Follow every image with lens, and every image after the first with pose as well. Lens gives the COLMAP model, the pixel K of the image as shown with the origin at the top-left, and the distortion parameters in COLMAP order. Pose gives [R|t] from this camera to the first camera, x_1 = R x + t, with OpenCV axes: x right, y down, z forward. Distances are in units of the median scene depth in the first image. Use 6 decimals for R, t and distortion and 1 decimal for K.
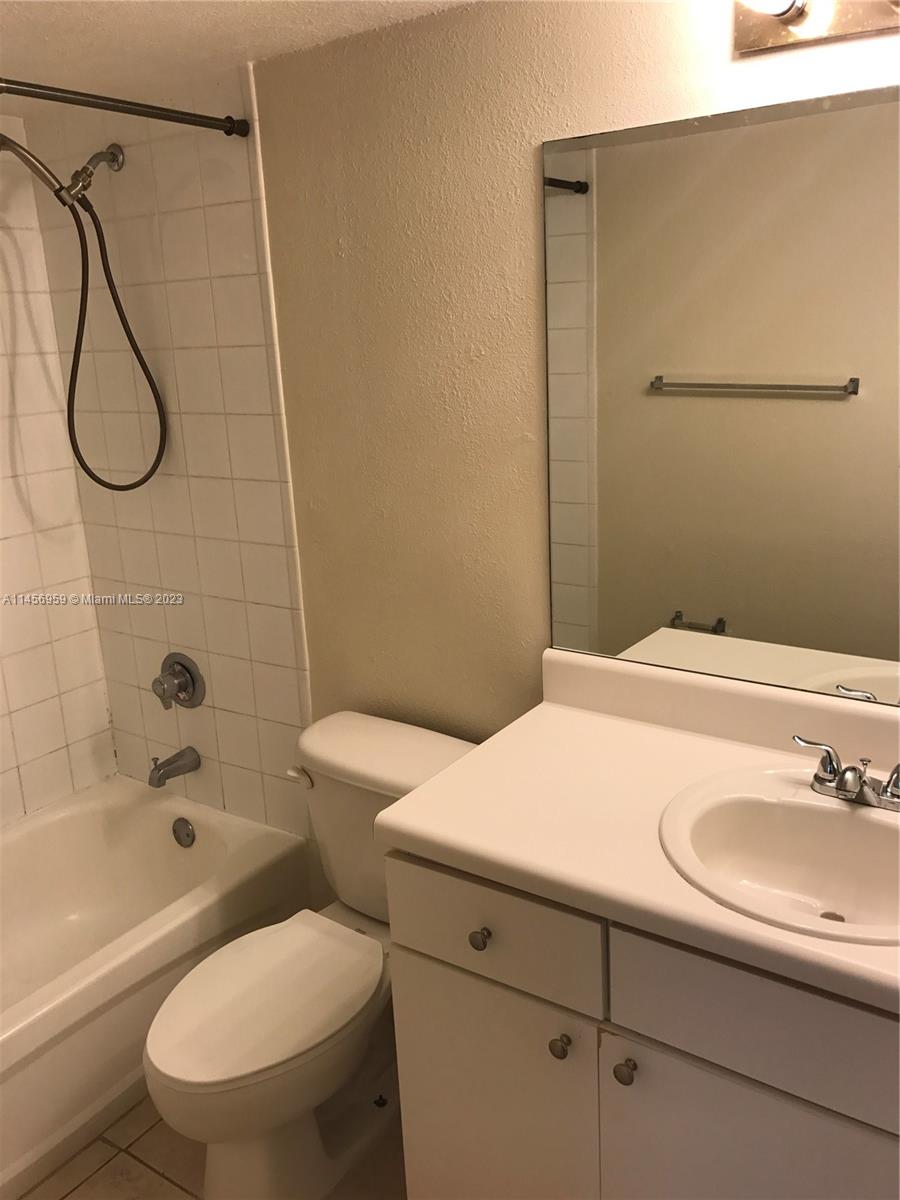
lens RADIAL K [[991.3, 0, 452.6], [0, 991.3, 576.5], [0, 0, 1]] dist [0.028438, -0.073090]
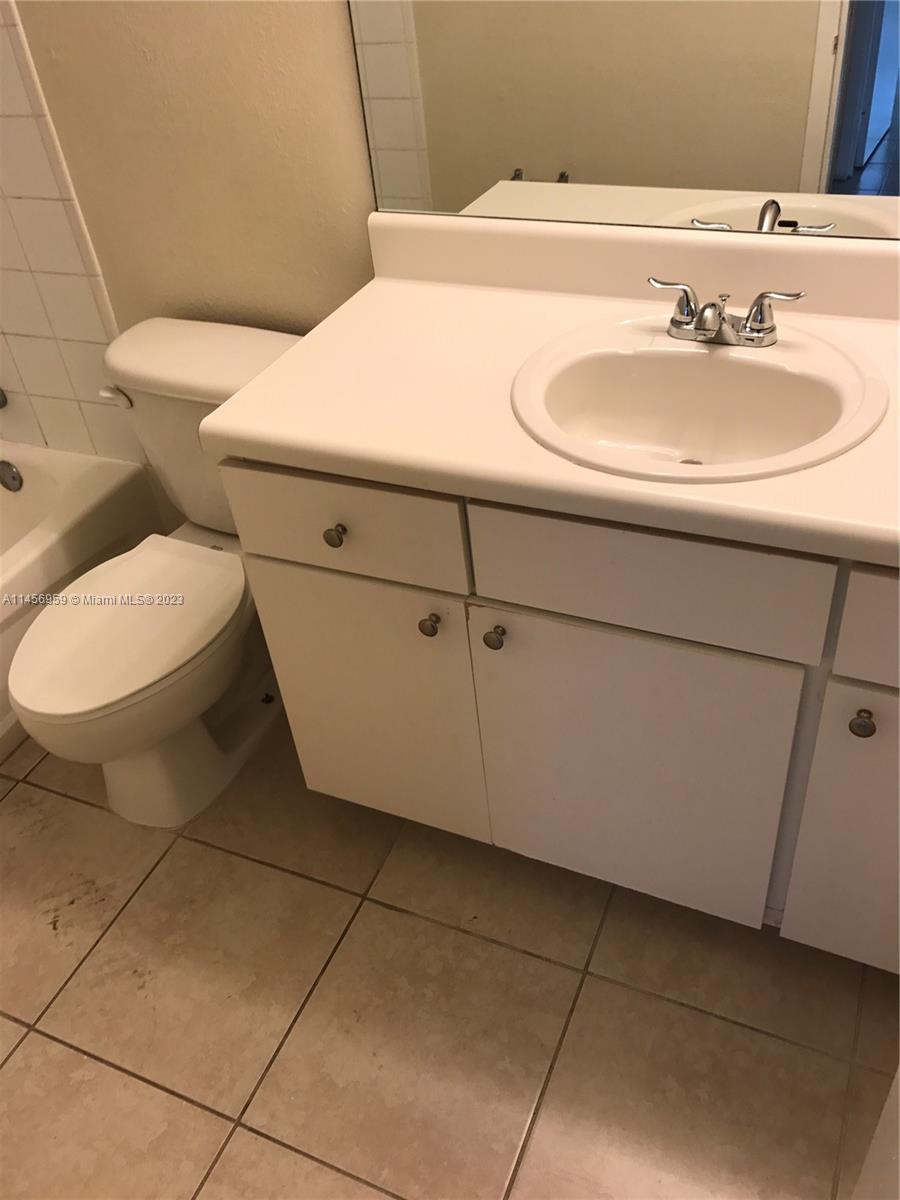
lens RADIAL K [[982.2, 0, 450.0], [0, 982.2, 600.0], [0, 0, 1]] dist [-0.072728, -0.000458]
pose [[0.983315, -0.146189, 0.108260, 0.024533], [0.090720, 0.909928, 0.404722, 0.049231], [-0.157674, -0.388148, 0.908009, 0.103869]]
